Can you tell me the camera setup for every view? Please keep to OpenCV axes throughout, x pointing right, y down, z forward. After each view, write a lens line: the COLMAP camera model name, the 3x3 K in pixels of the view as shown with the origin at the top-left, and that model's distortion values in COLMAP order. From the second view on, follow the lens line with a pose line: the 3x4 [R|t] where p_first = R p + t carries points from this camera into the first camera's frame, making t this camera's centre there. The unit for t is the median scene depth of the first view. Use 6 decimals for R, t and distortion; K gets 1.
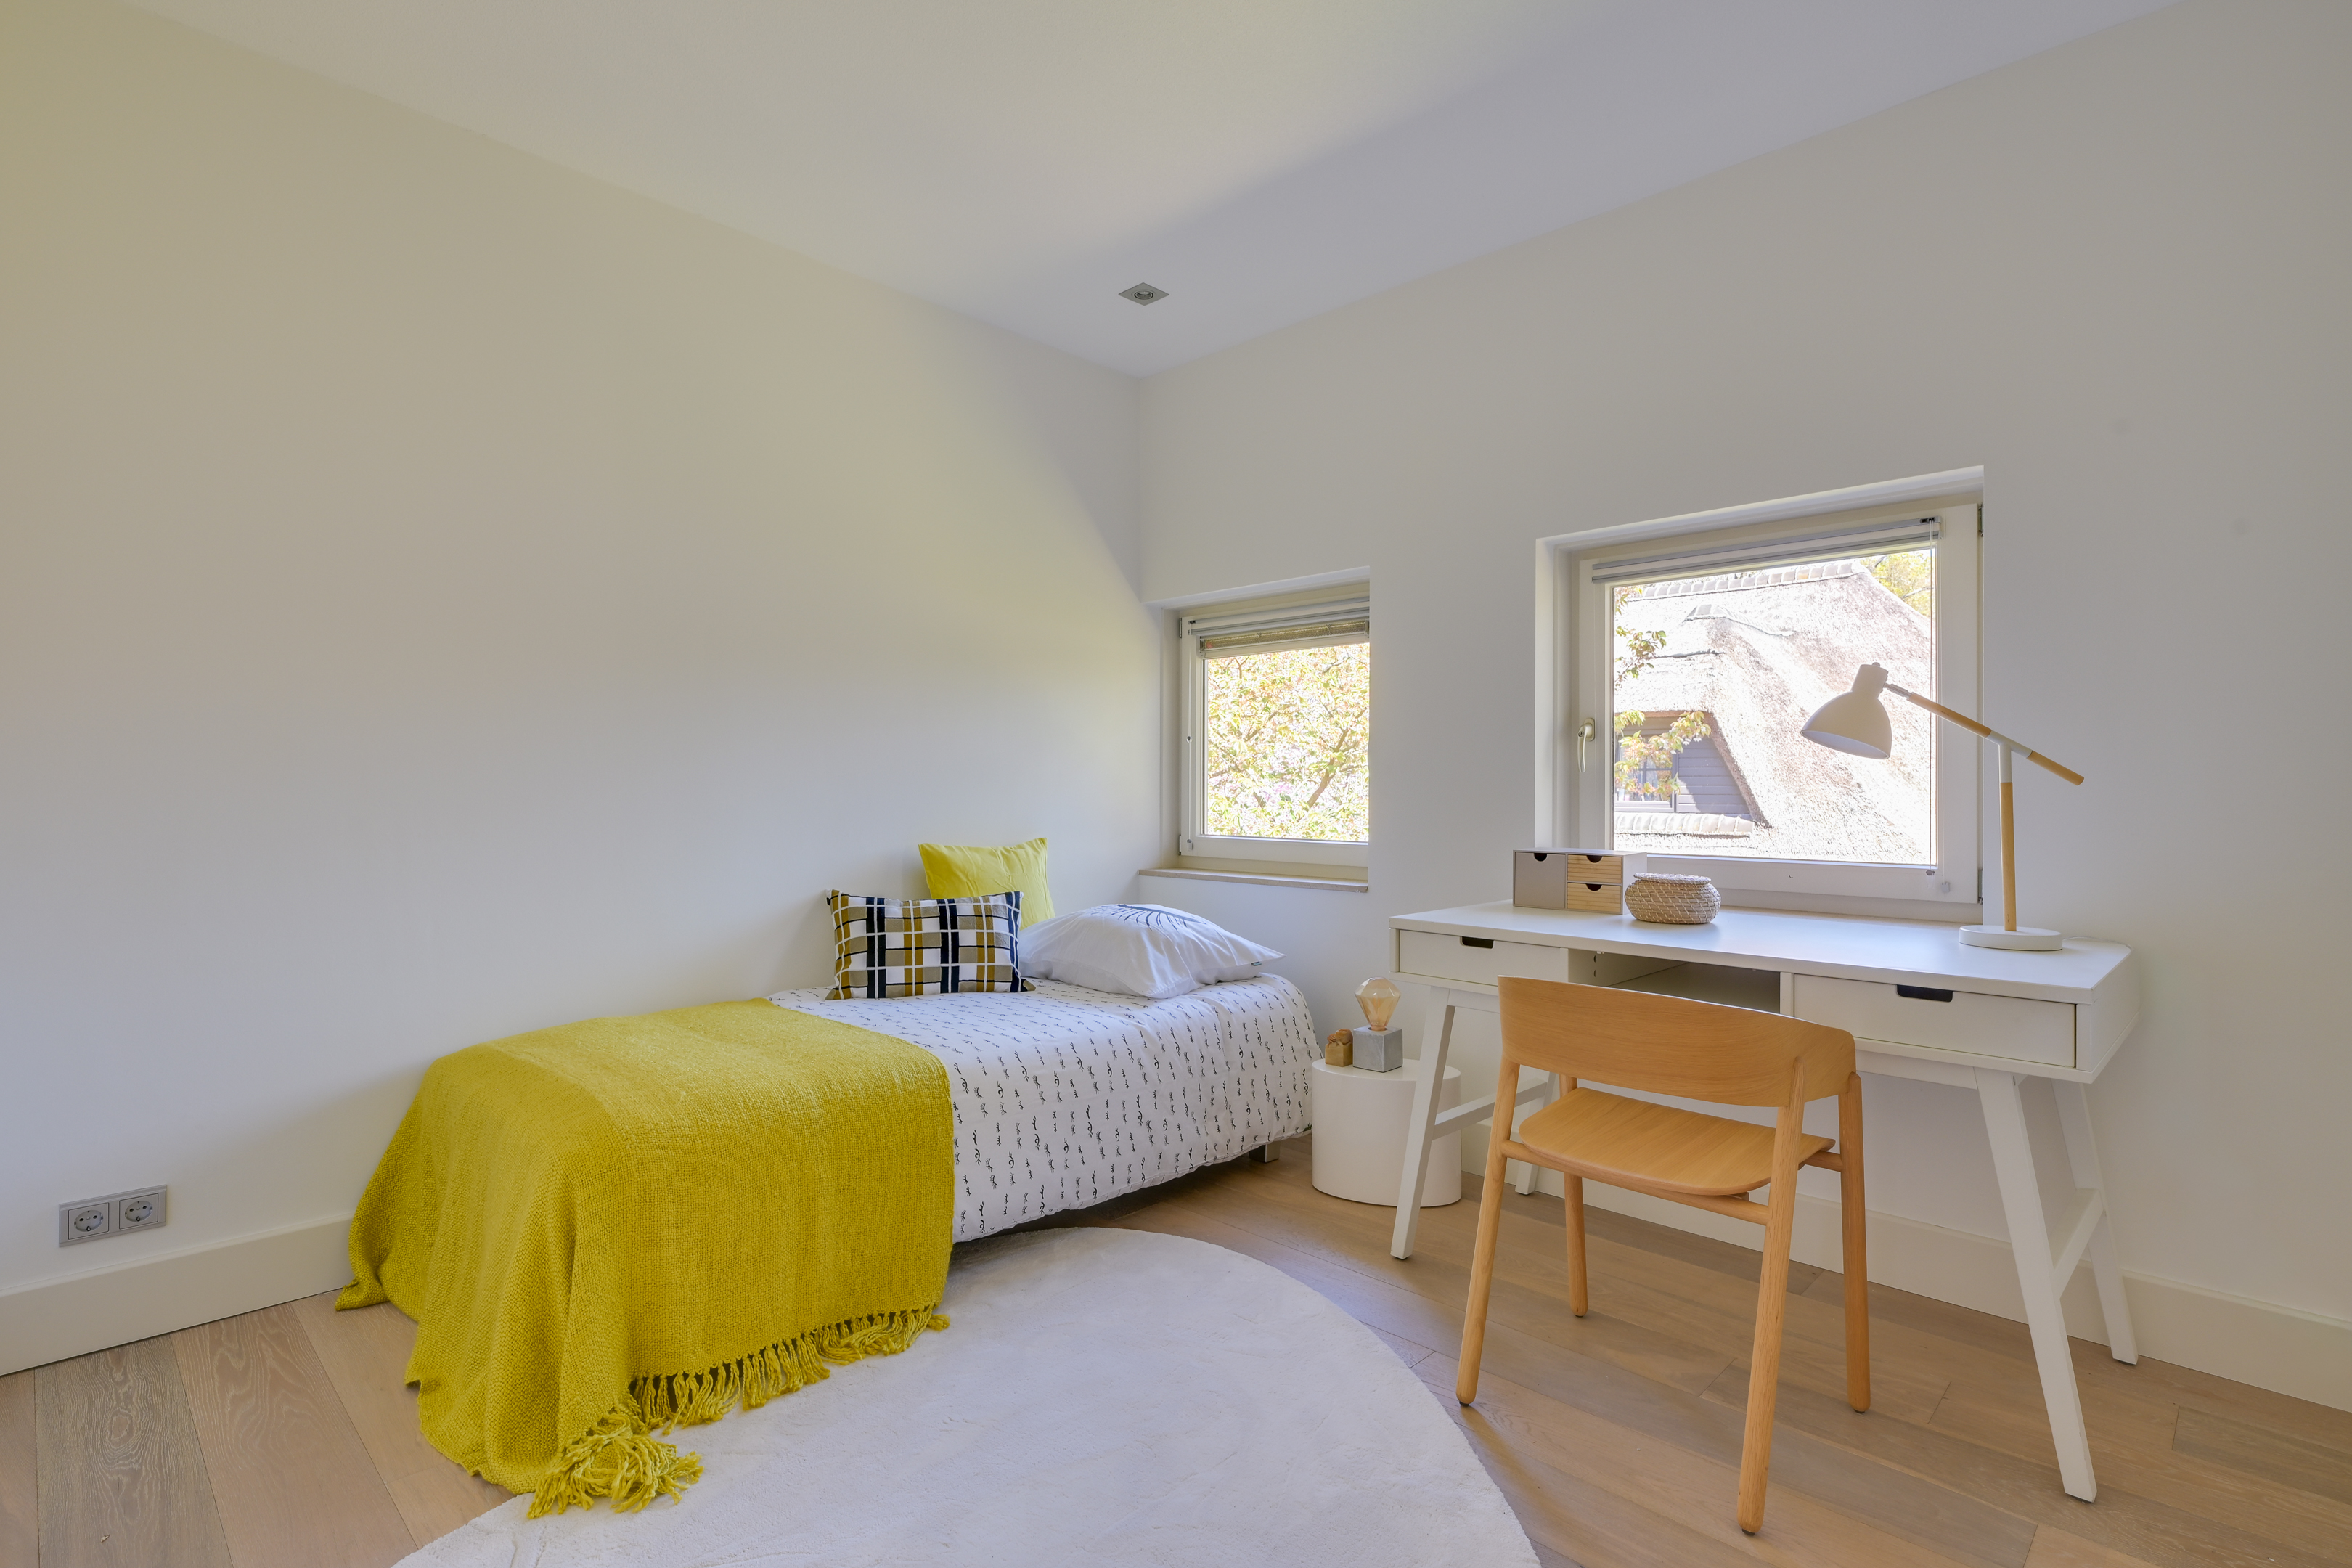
lens RADIAL K [[1139.0, 0, 1176.0], [0, 1139.0, 784.6], [0, 0, 1]] dist [0.002668, -0.000641]
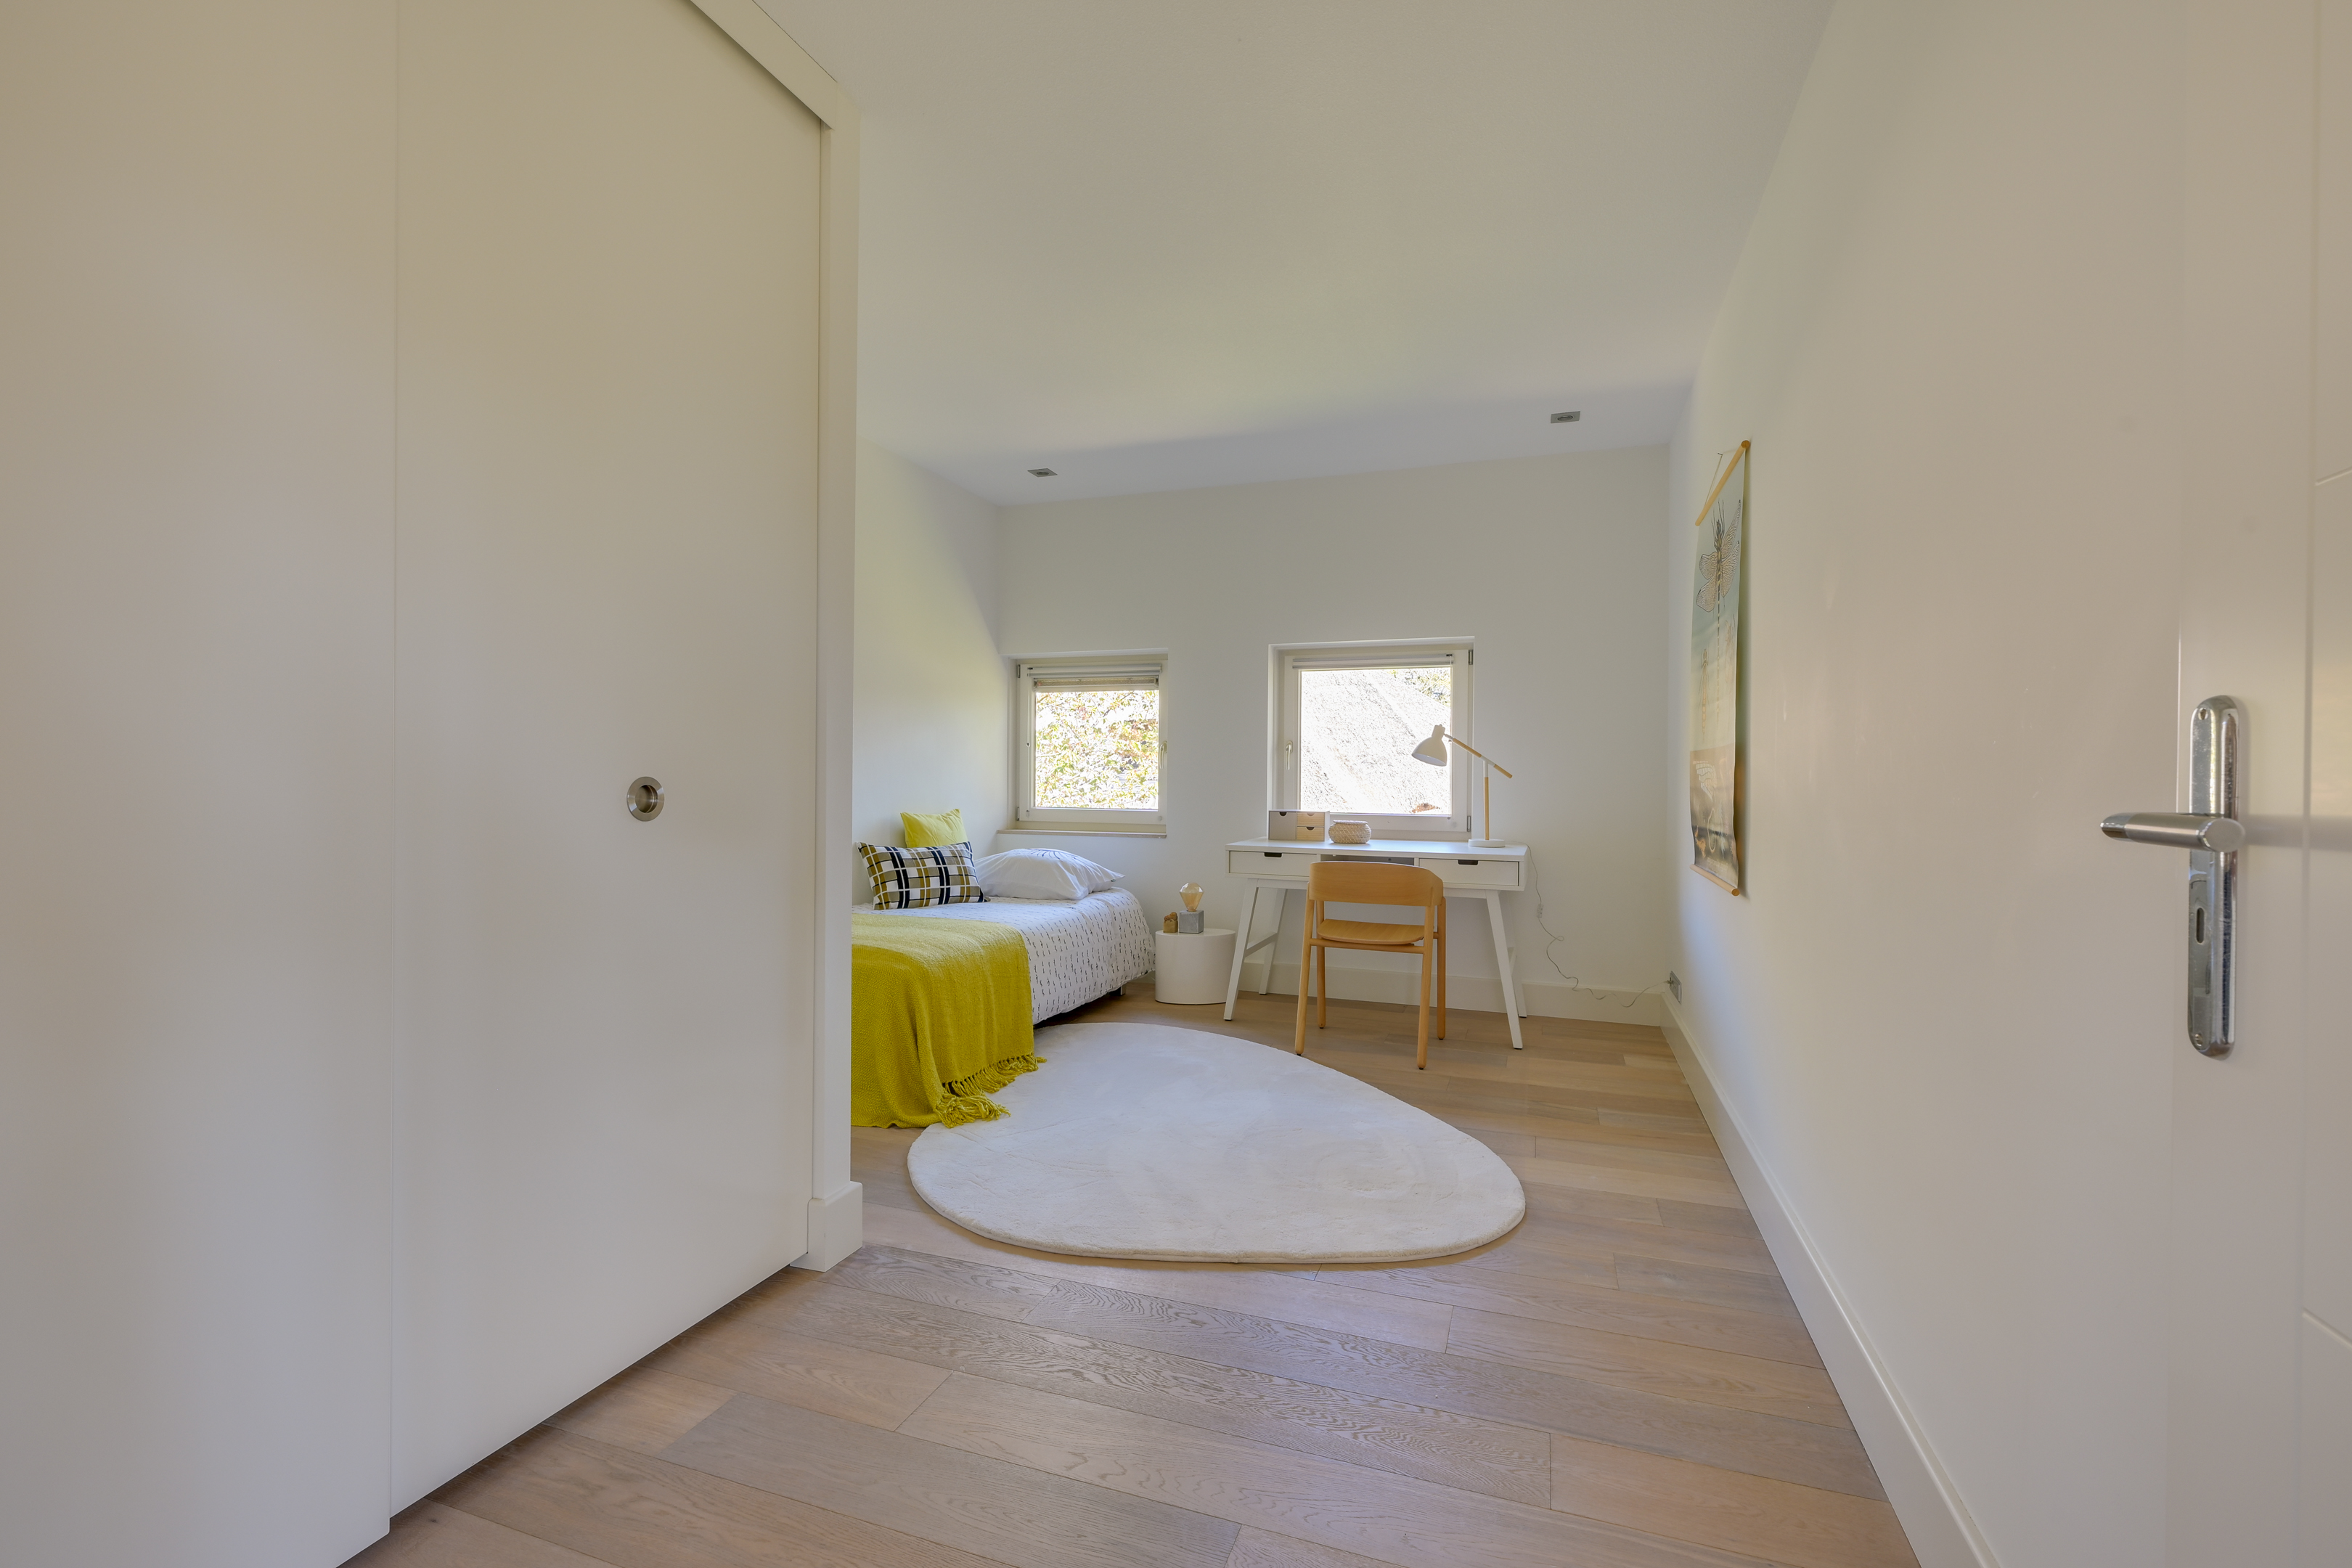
lens RADIAL K [[1048.8, 0, 1173.5], [0, 1048.8, 781.7], [0, 0, 1]] dist [-0.000258, 0.000005]
pose [[0.906880, 0.002187, 0.421384, -0.536493], [-0.006828, 0.999932, 0.009506, -0.006130], [-0.421334, -0.011498, 0.906833, -0.481462]]
